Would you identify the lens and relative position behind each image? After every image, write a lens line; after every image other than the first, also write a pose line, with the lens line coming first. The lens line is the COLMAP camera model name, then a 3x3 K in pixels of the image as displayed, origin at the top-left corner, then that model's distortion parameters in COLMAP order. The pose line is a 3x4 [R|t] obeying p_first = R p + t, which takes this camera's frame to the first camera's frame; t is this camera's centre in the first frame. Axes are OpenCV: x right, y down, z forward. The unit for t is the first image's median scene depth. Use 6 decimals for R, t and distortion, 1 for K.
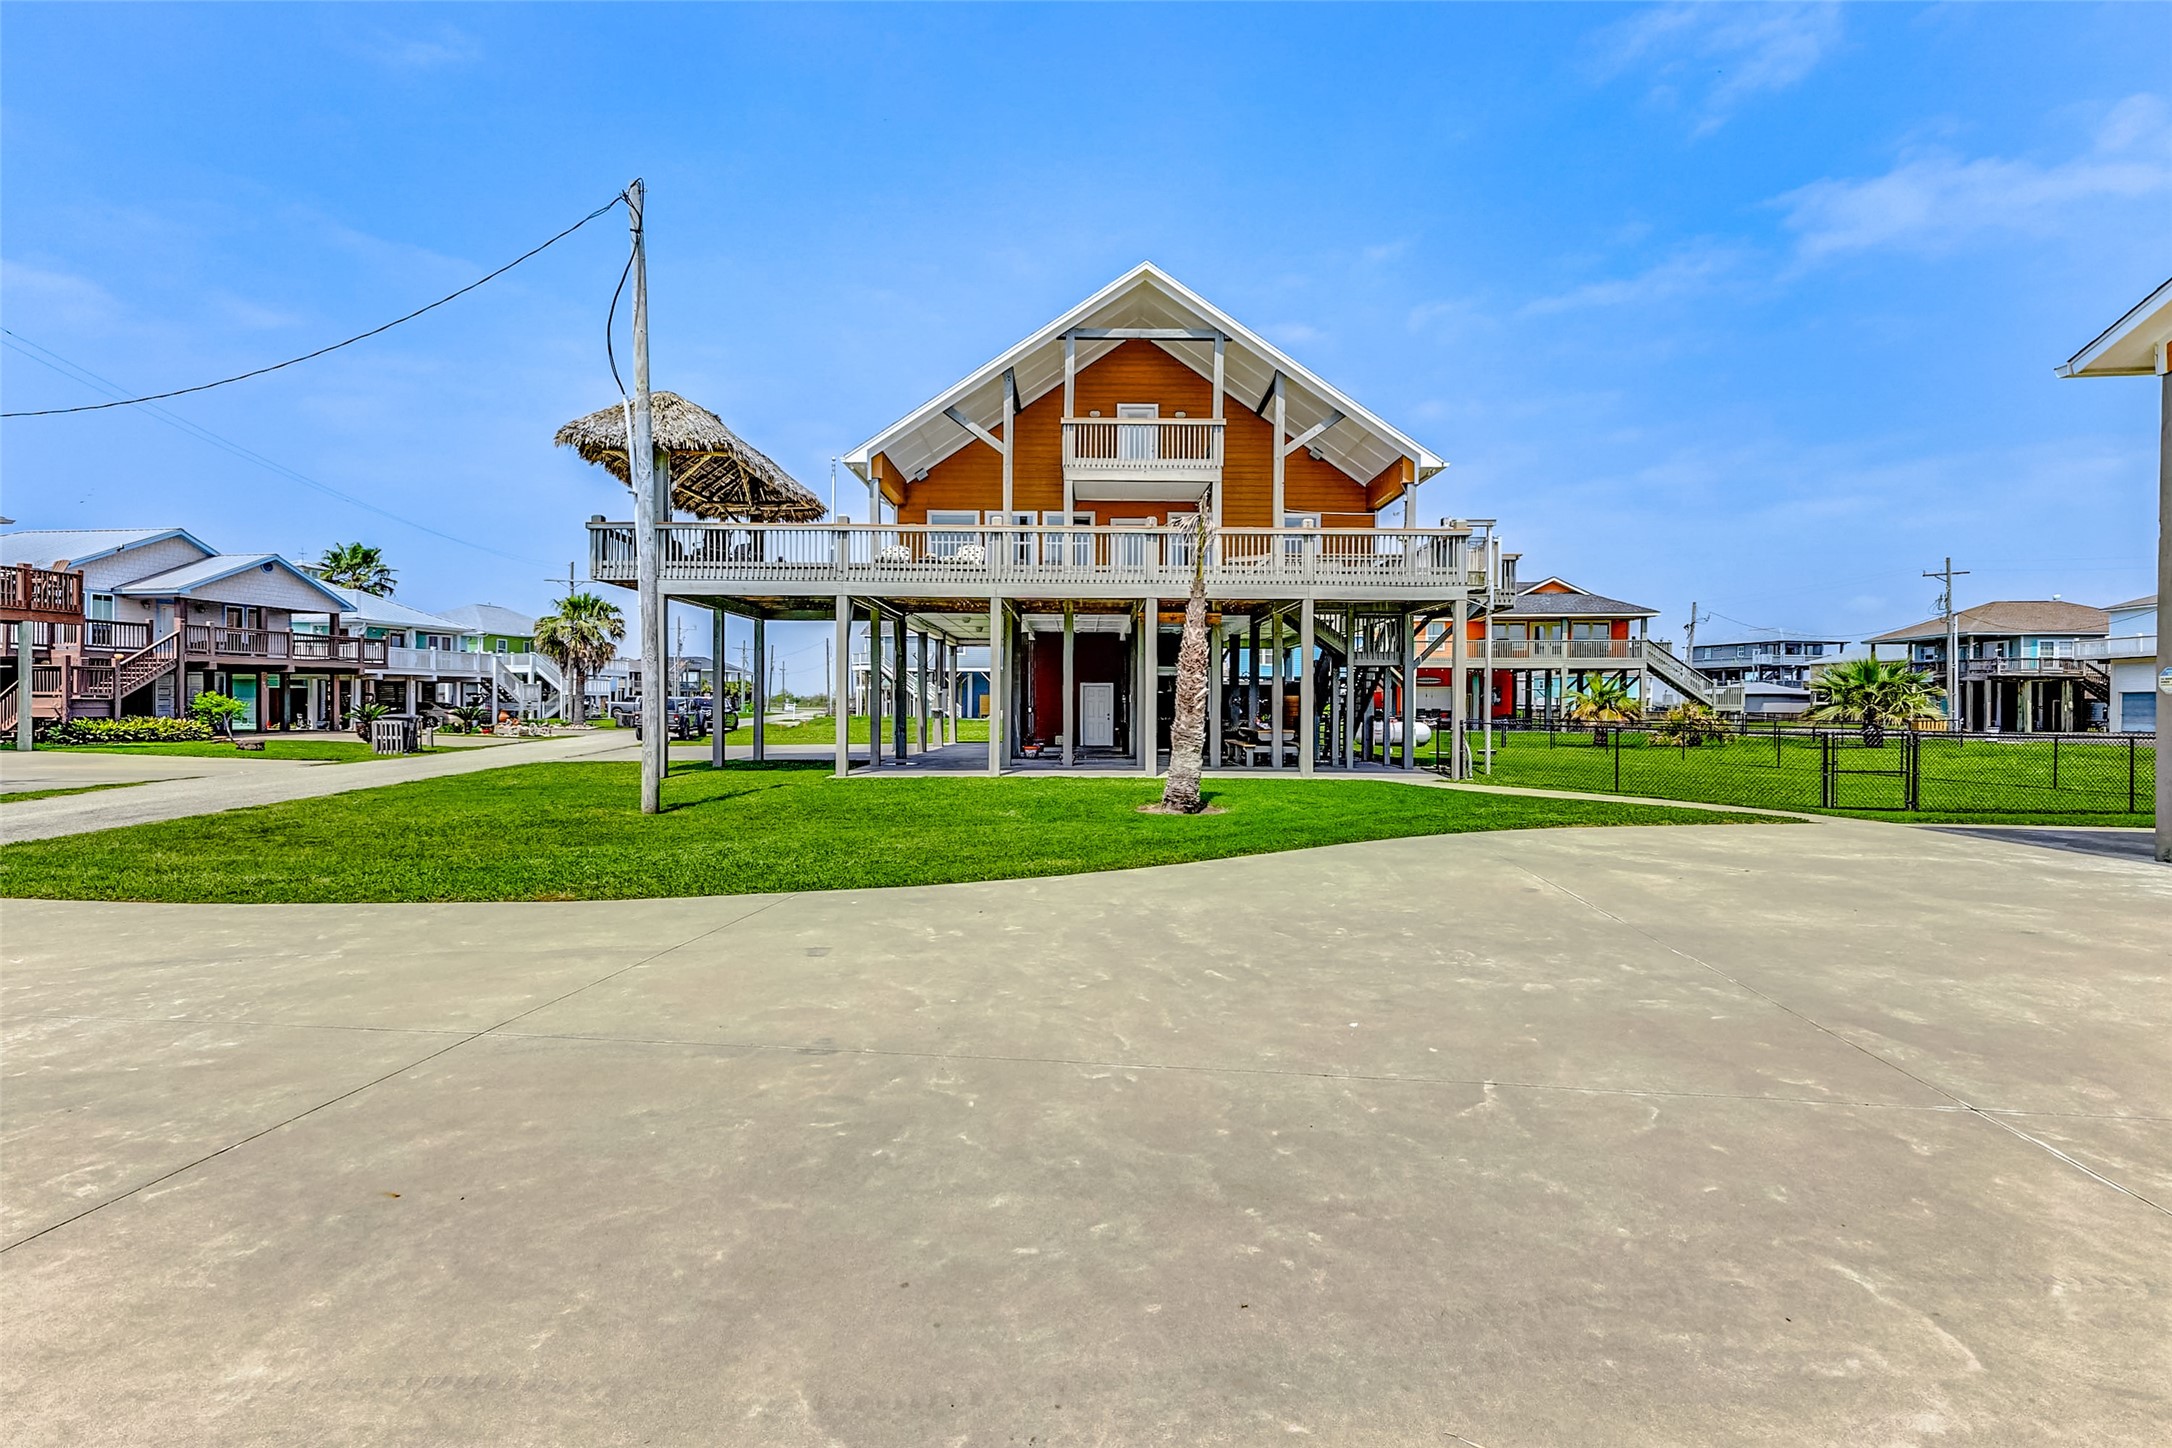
lens RADIAL K [[959.0, 0, 1092.0], [0, 959.0, 715.6], [0, 0, 1]] dist [-0.003220, 0.000527]
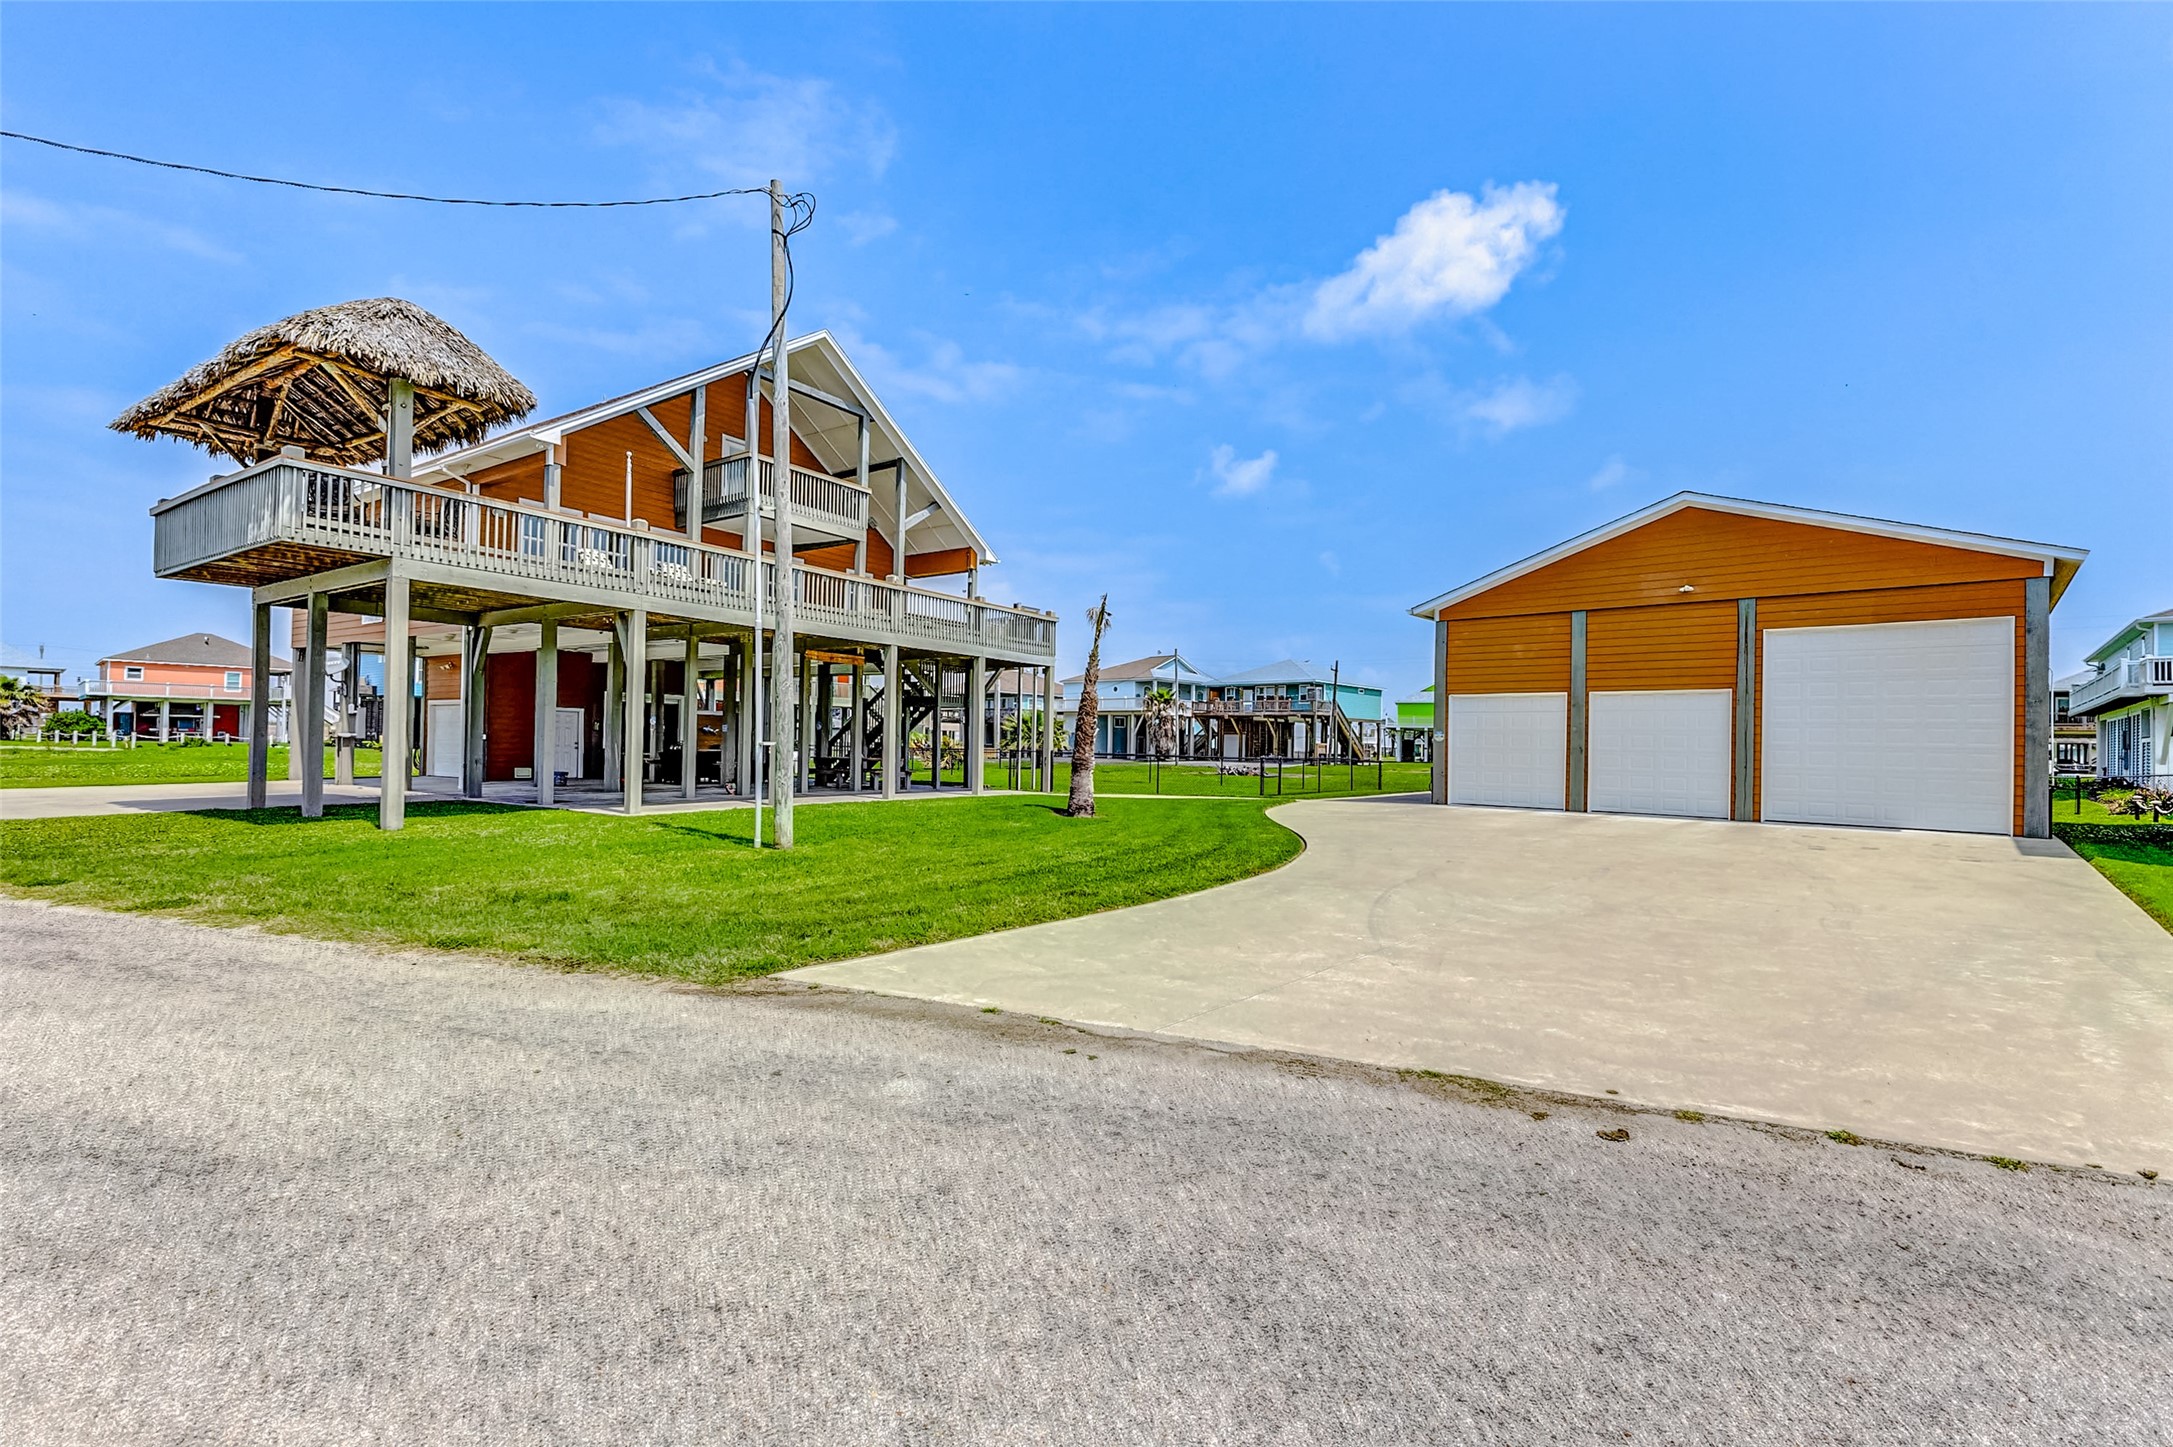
lens RADIAL K [[959.5, 0, 1096.2], [0, 959.5, 733.2], [0, 0, 1]] dist [-0.003220, 0.000527]
pose [[0.493843, 0.009070, 0.869504, -0.632377], [-0.000825, 0.999950, -0.009962, -0.002422], [-0.869551, 0.004203, 0.493826, 0.169789]]
